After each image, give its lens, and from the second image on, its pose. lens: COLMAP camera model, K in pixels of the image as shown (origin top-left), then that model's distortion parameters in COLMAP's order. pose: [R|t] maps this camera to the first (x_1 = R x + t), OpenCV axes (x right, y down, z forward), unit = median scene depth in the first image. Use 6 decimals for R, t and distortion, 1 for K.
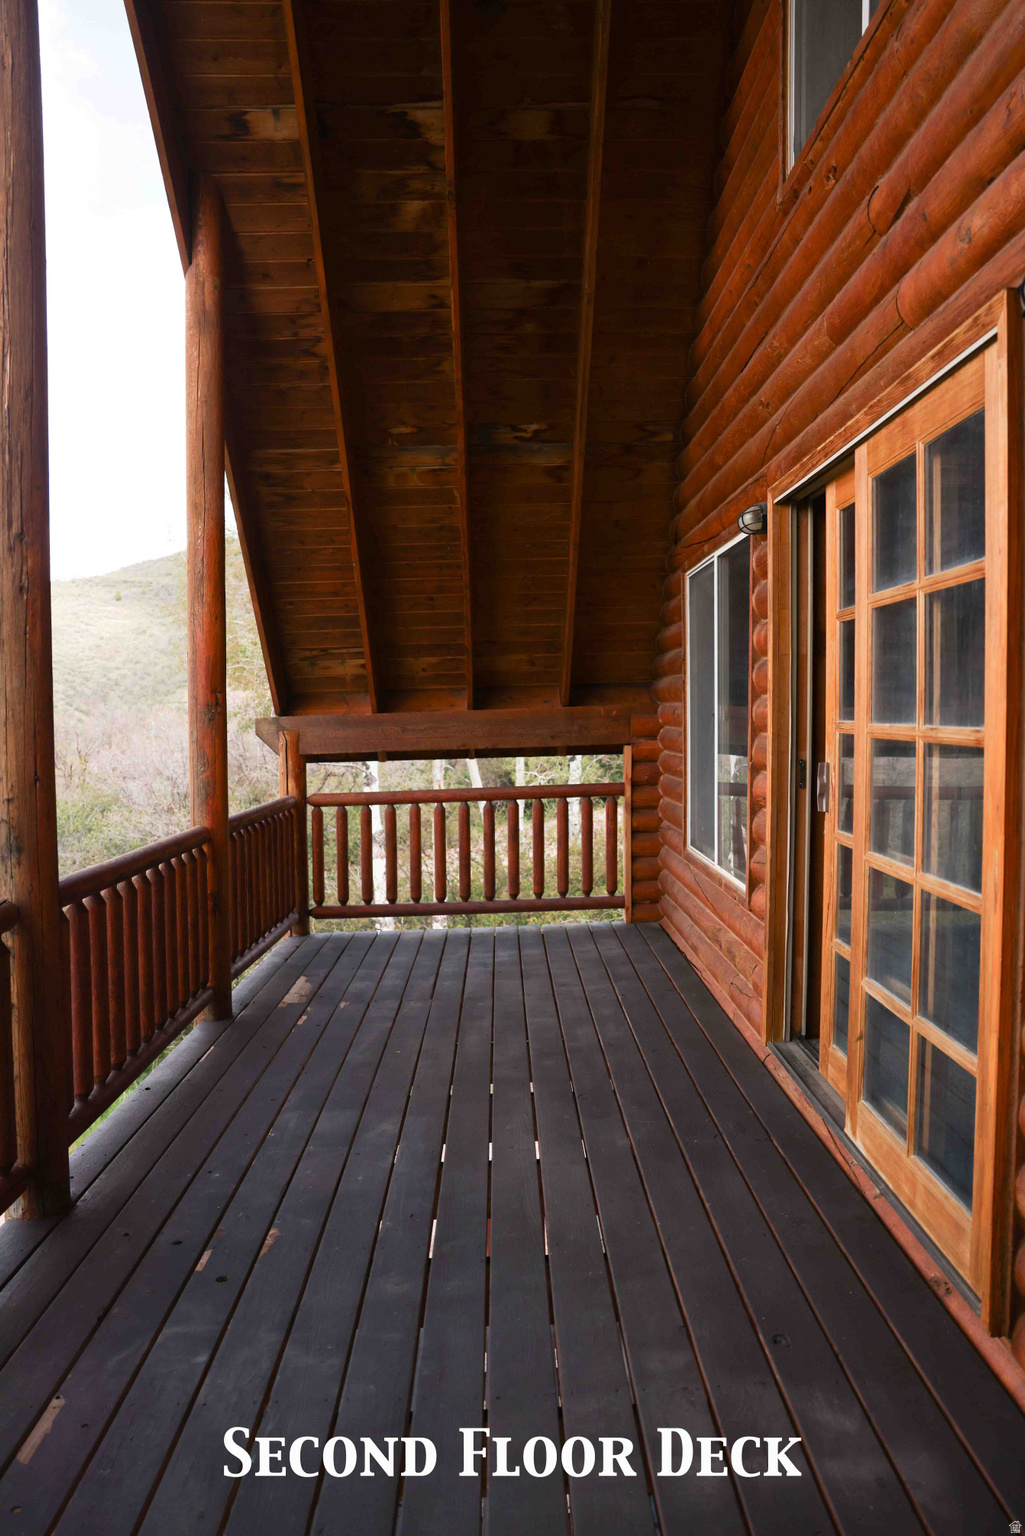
lens RADIAL K [[1051.5, 0, 544.2], [0, 1051.5, 766.2], [0, 0, 1]] dist [-0.113819, 0.101444]
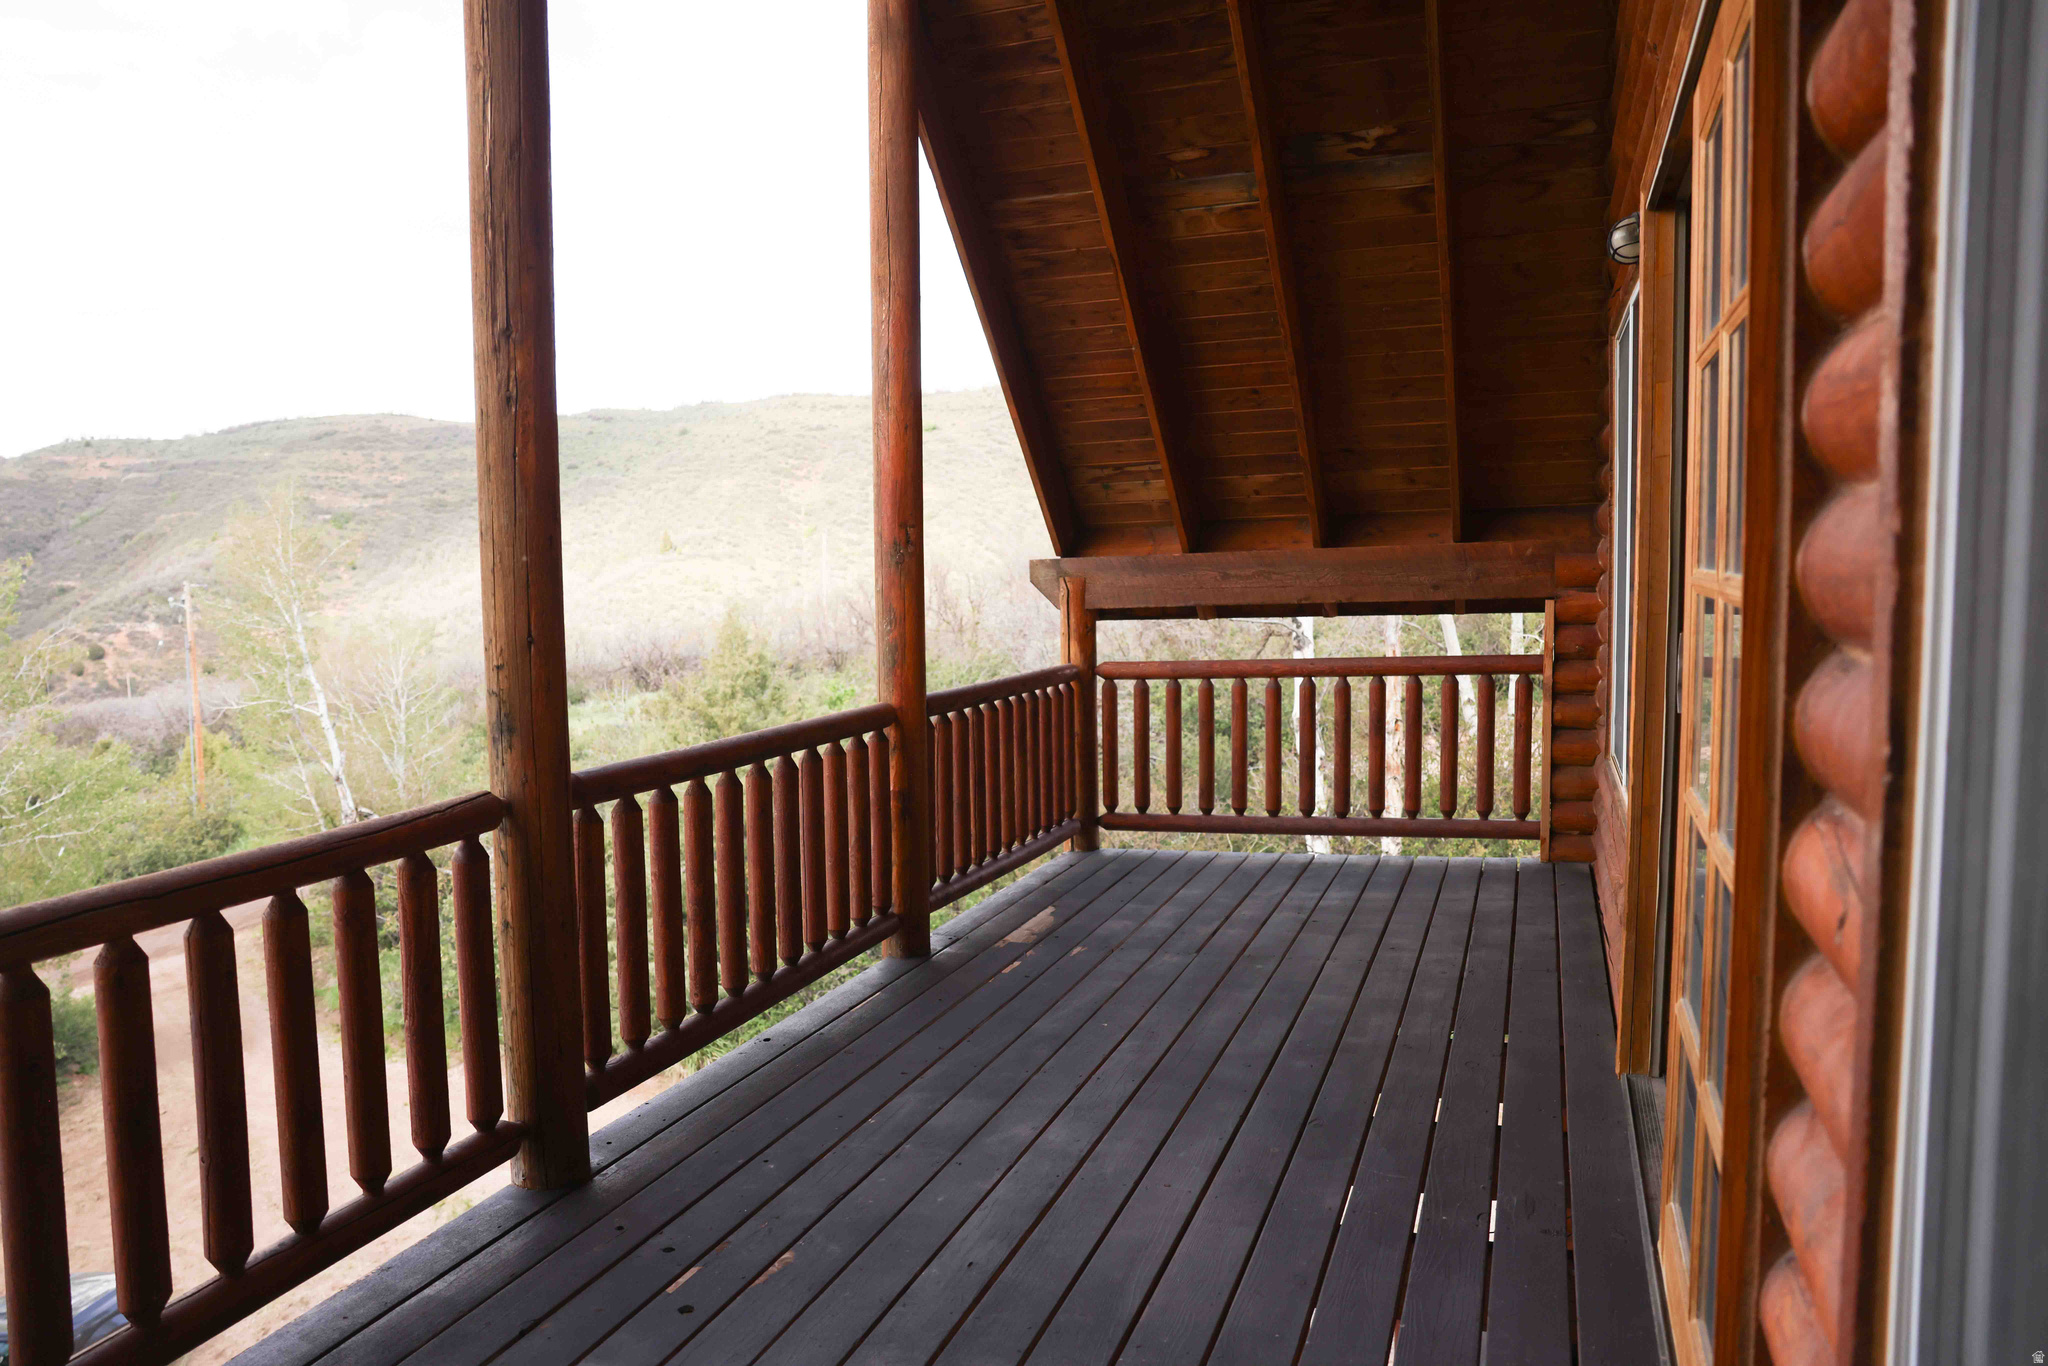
lens RADIAL K [[1402.0, 0, 1026.3], [0, 1402.0, 677.0], [0, 0, 1]] dist [-0.113819, 0.101444]
pose [[0.933851, 0.024378, -0.356831, 0.093304], [-0.010643, 0.999127, 0.040404, -0.002731], [0.357504, -0.033934, 0.933295, 0.056948]]
